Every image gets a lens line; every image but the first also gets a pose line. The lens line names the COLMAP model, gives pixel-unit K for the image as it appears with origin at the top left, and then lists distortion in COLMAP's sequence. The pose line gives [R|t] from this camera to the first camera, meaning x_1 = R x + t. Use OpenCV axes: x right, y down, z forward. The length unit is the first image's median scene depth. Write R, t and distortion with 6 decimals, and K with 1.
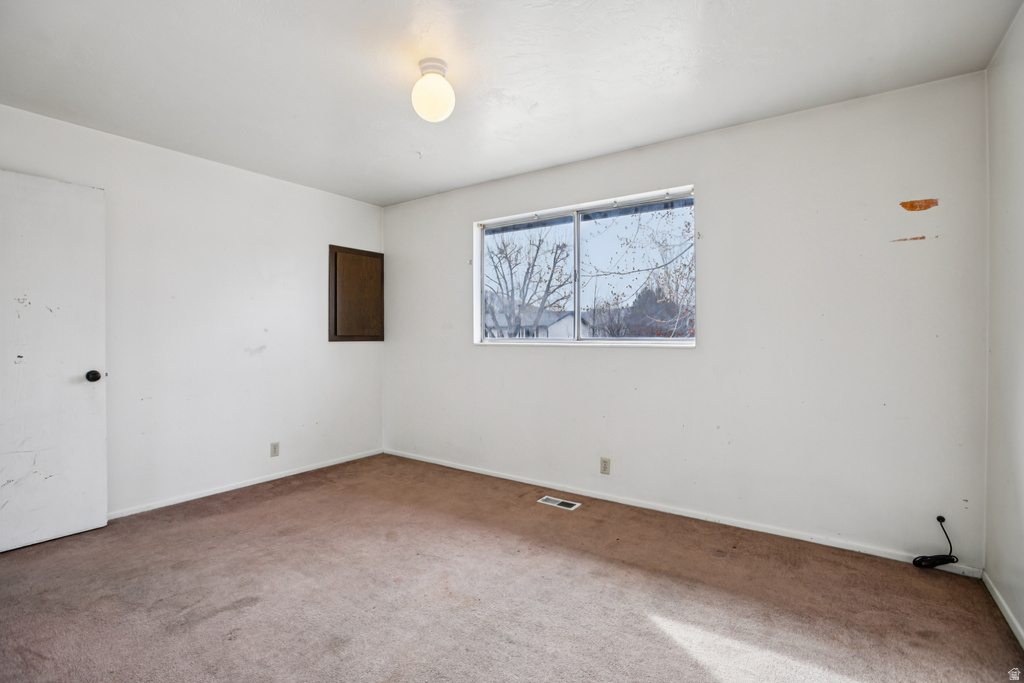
lens RADIAL K [[478.3, 0, 506.9], [0, 478.3, 338.3], [0, 0, 1]] dist [-0.049345, 0.018120]
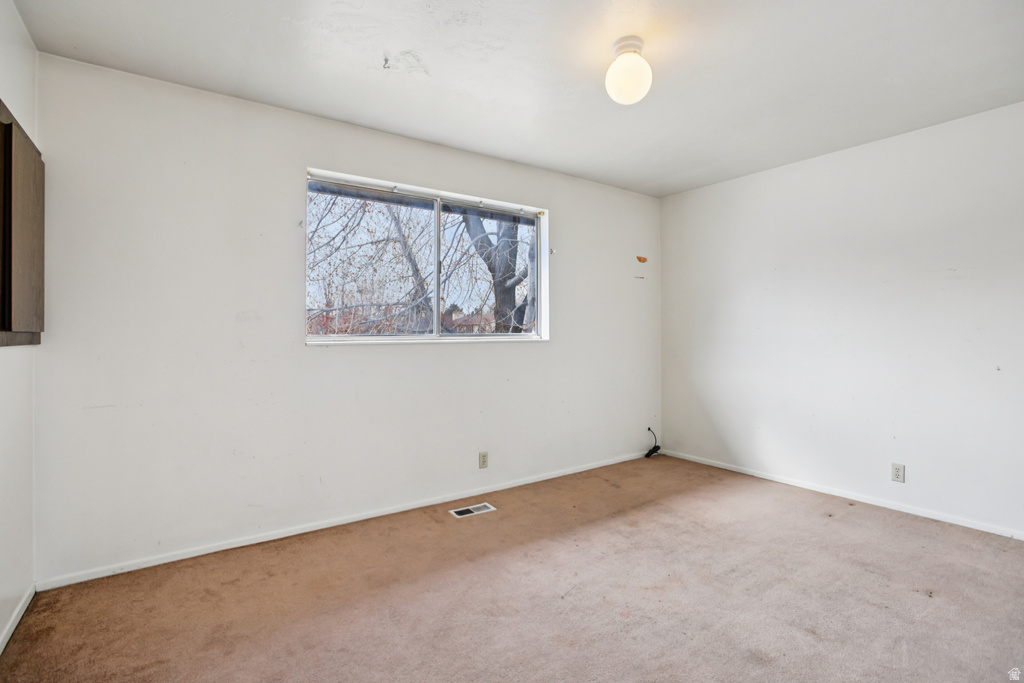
lens RADIAL K [[478.3, 0, 506.9], [0, 478.3, 338.3], [0, 0, 1]] dist [-0.049345, 0.018120]
pose [[0.346610, -0.016505, 0.937864, -0.859743], [0.010429, 0.999851, 0.013742, -0.008899], [-0.937951, 0.005018, 0.346731, 0.696781]]
